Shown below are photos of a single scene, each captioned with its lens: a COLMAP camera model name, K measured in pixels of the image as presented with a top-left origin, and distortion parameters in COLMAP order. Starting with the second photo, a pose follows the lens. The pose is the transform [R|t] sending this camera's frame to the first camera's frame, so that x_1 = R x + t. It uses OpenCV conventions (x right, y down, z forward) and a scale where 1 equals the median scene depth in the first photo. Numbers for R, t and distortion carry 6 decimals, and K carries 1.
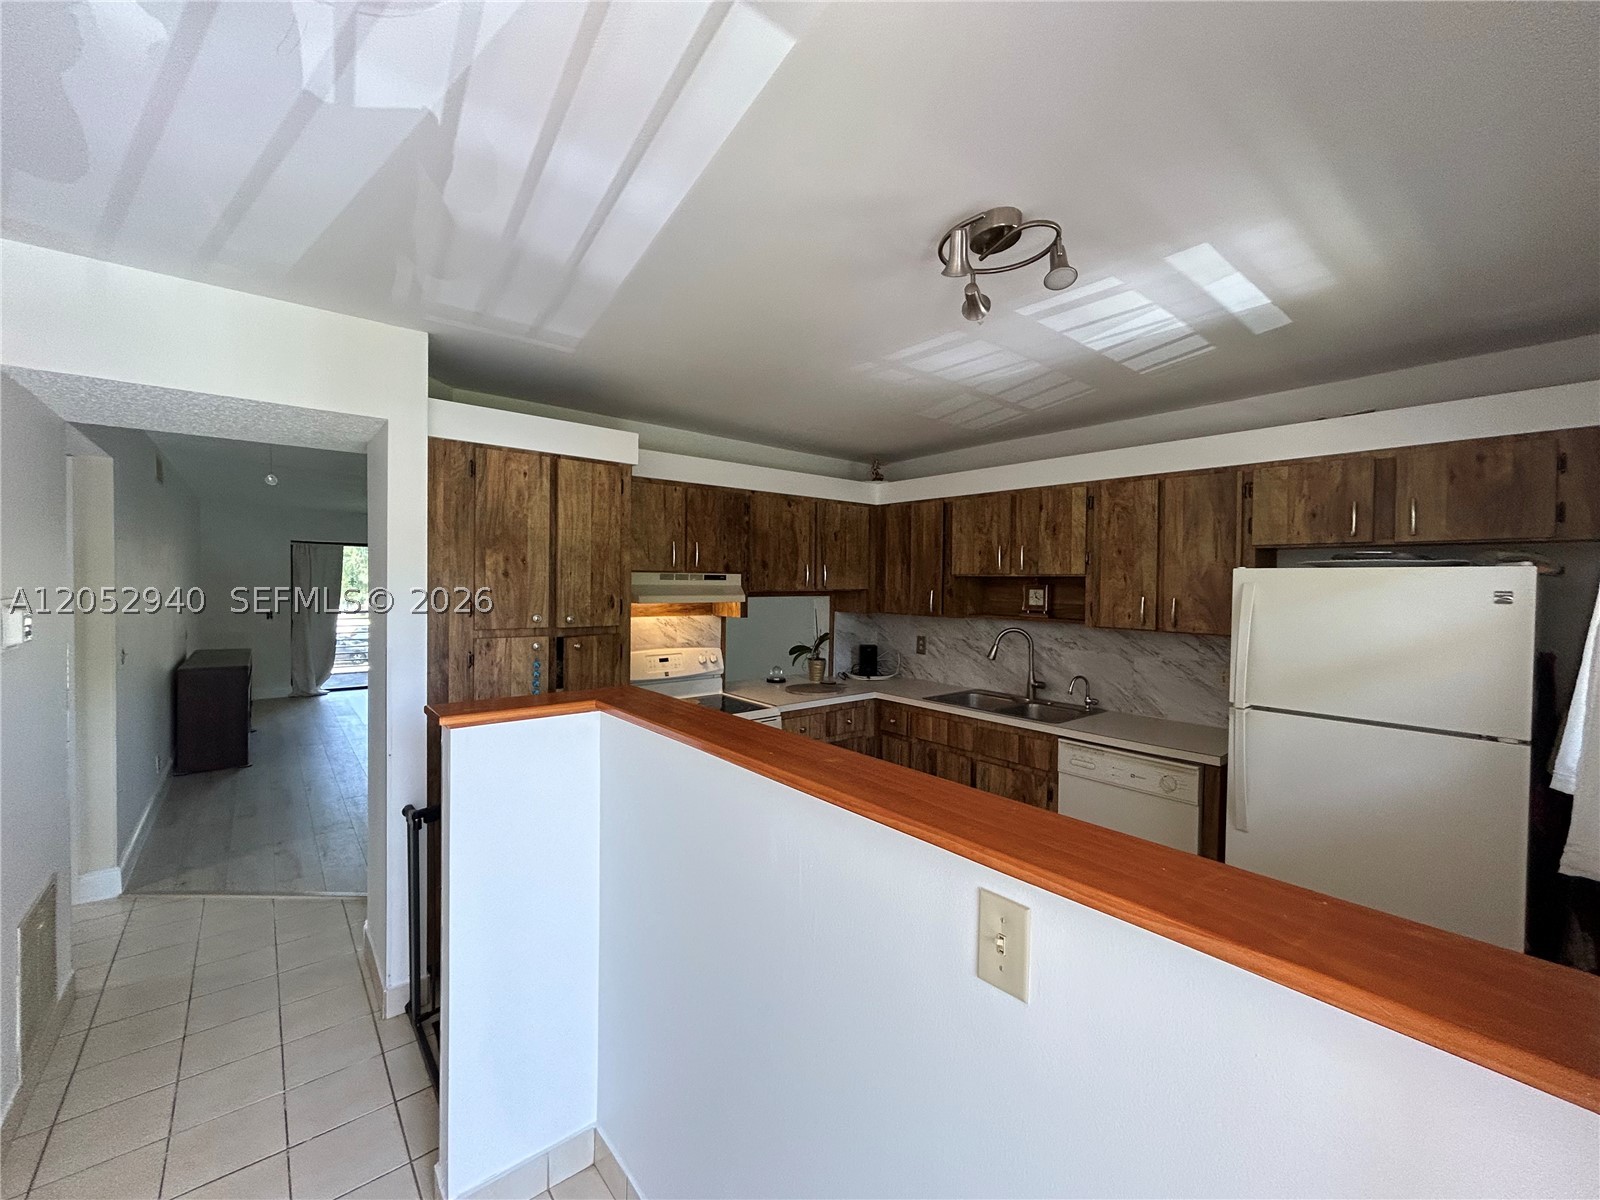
lens RADIAL K [[652.7, 0, 800.9], [0, 652.7, 596.3], [0, 0, 1]] dist [-0.002157, -0.000554]
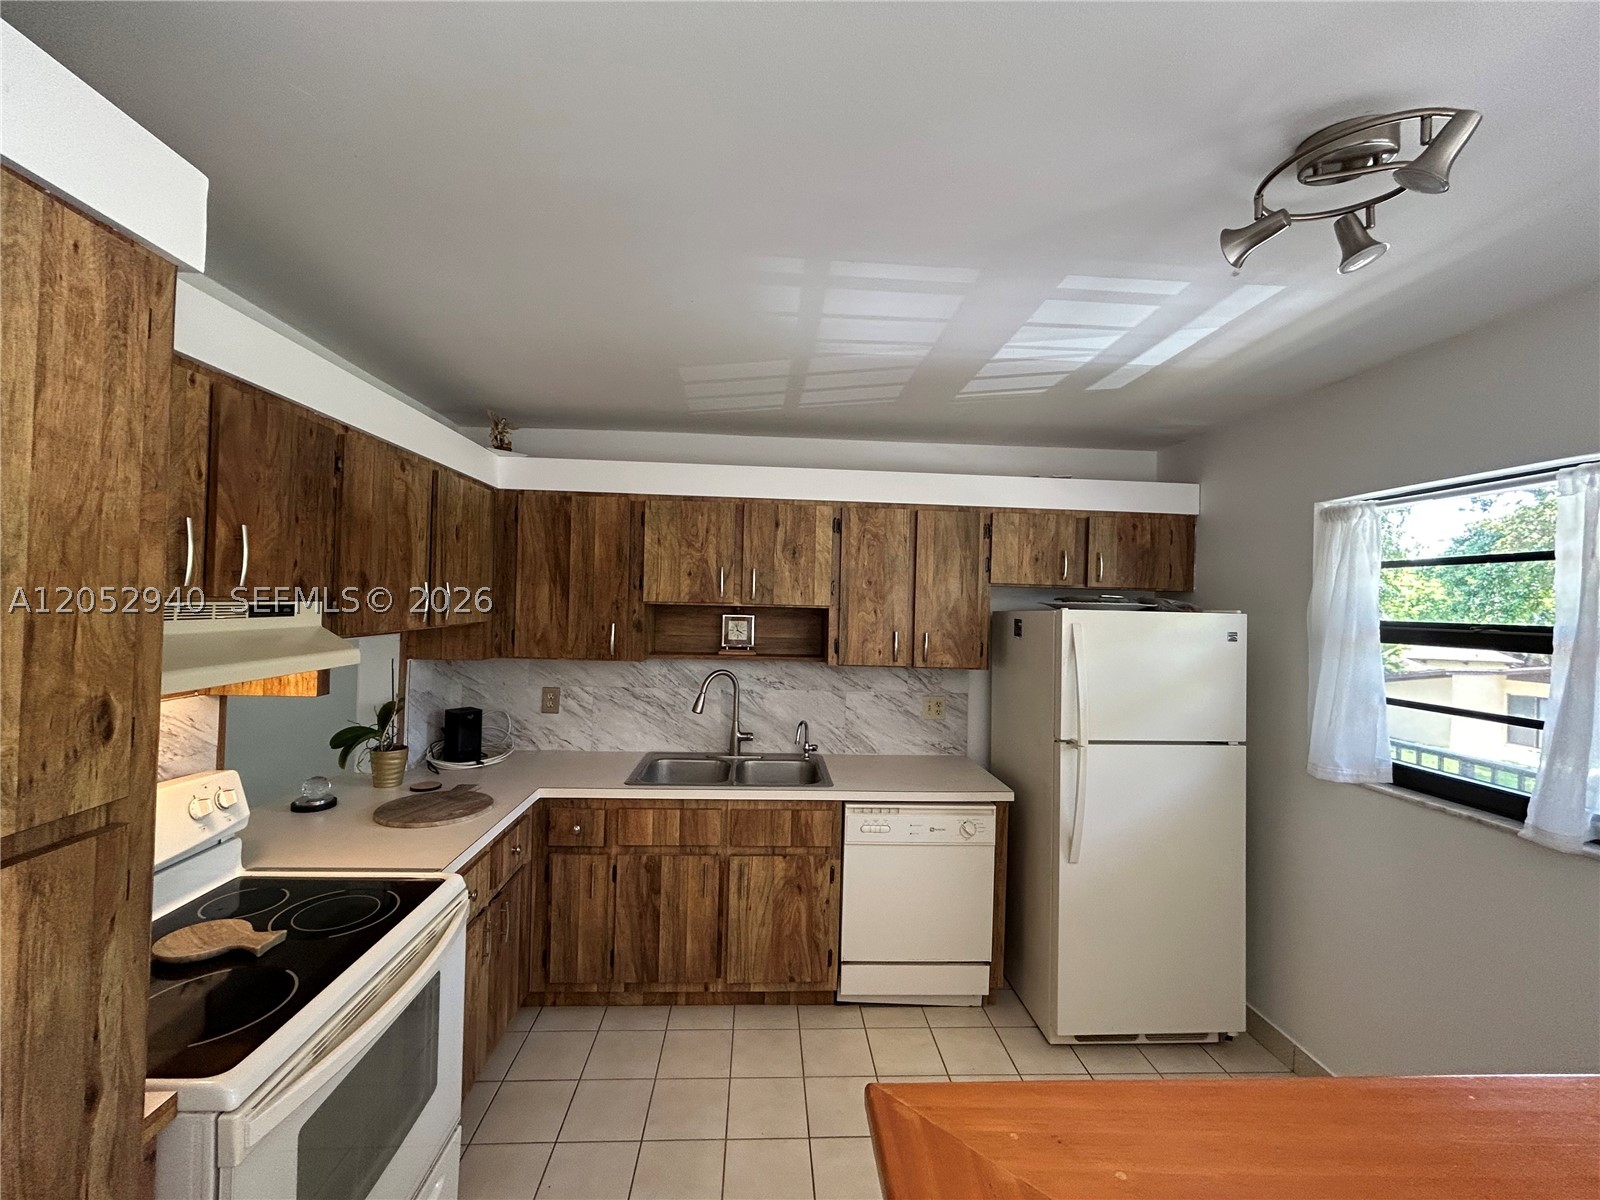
lens RADIAL K [[652.7, 0, 800.9], [0, 652.7, 596.3], [0, 0, 1]] dist [-0.002157, -0.000554]
pose [[0.591617, 0.009929, 0.806158, -0.289985], [0.000267, 0.999922, -0.012511, -0.035348], [-0.806219, 0.007617, 0.591568, 0.505524]]
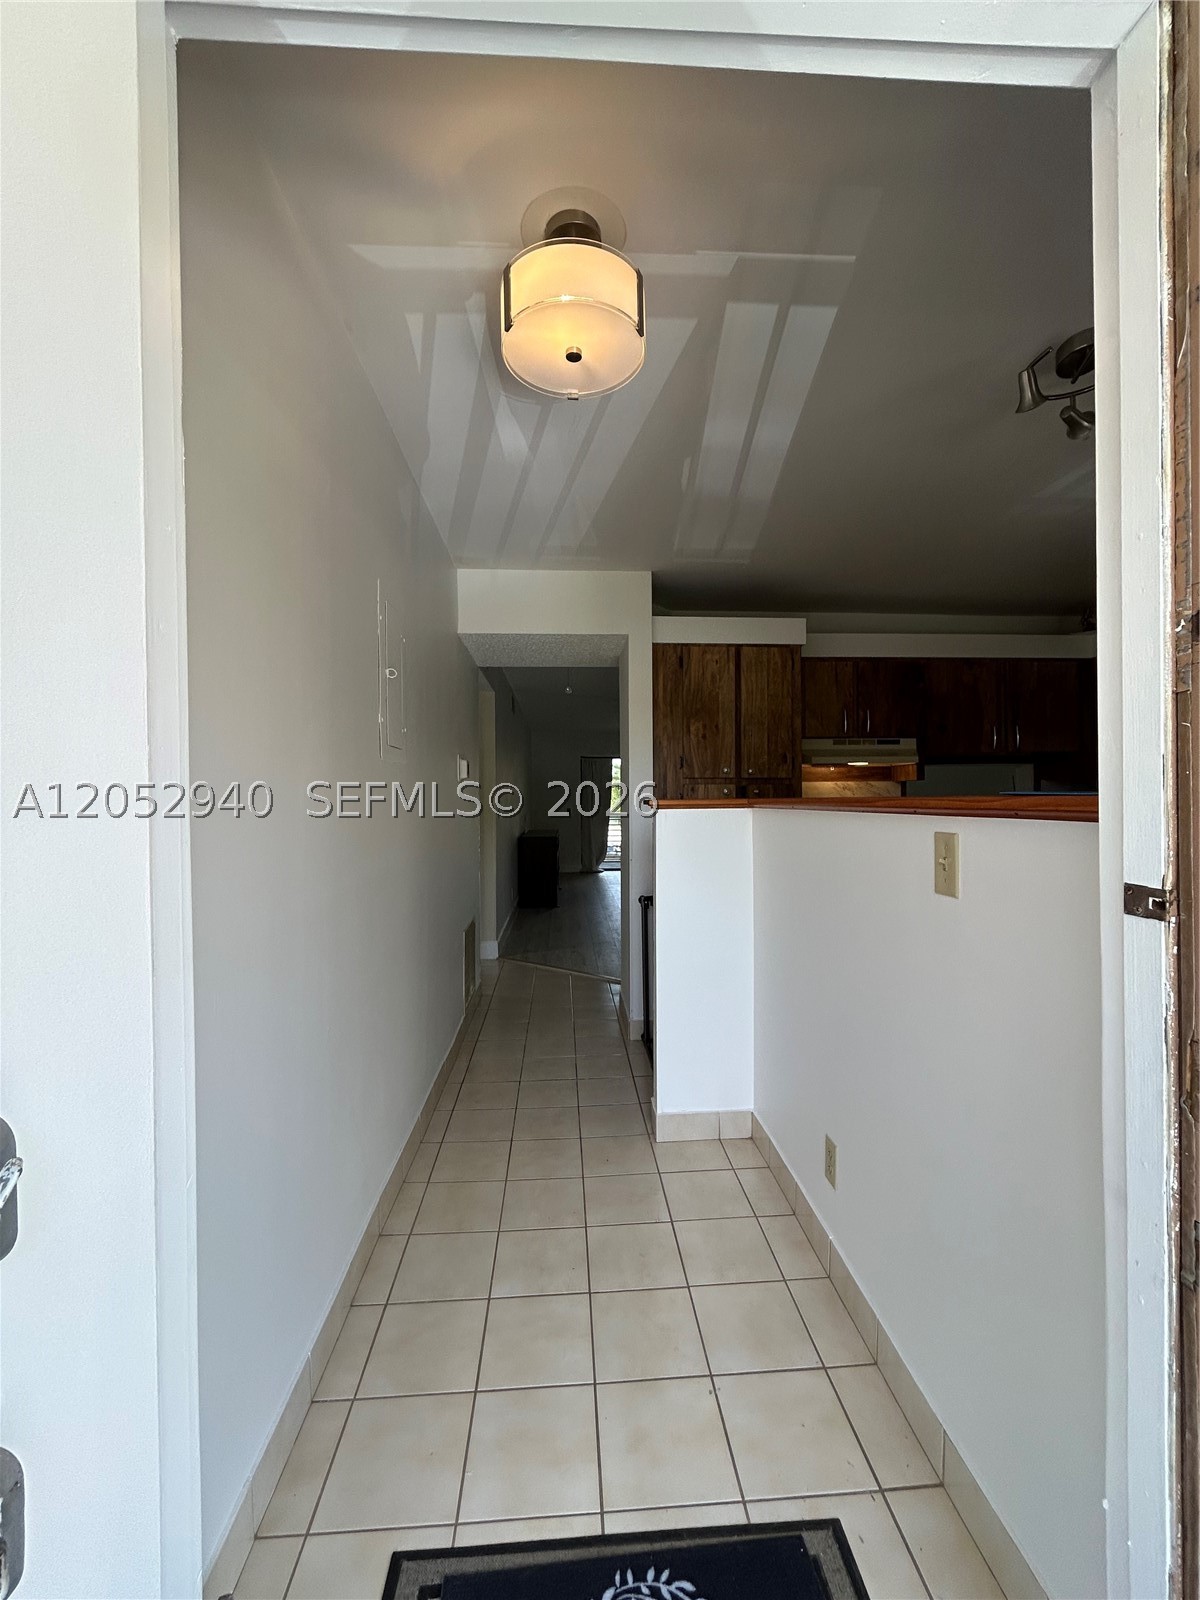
lens RADIAL K [[652.7, 0, 600.0], [0, 652.7, 800.0], [0, 0, 1]] dist [-0.002157, -0.000554]
pose [[0.803971, -0.019801, -0.594339, 0.133761], [0.005044, 0.999637, -0.026481, 0.100426], [0.594647, 0.018292, 0.803779, -0.161549]]
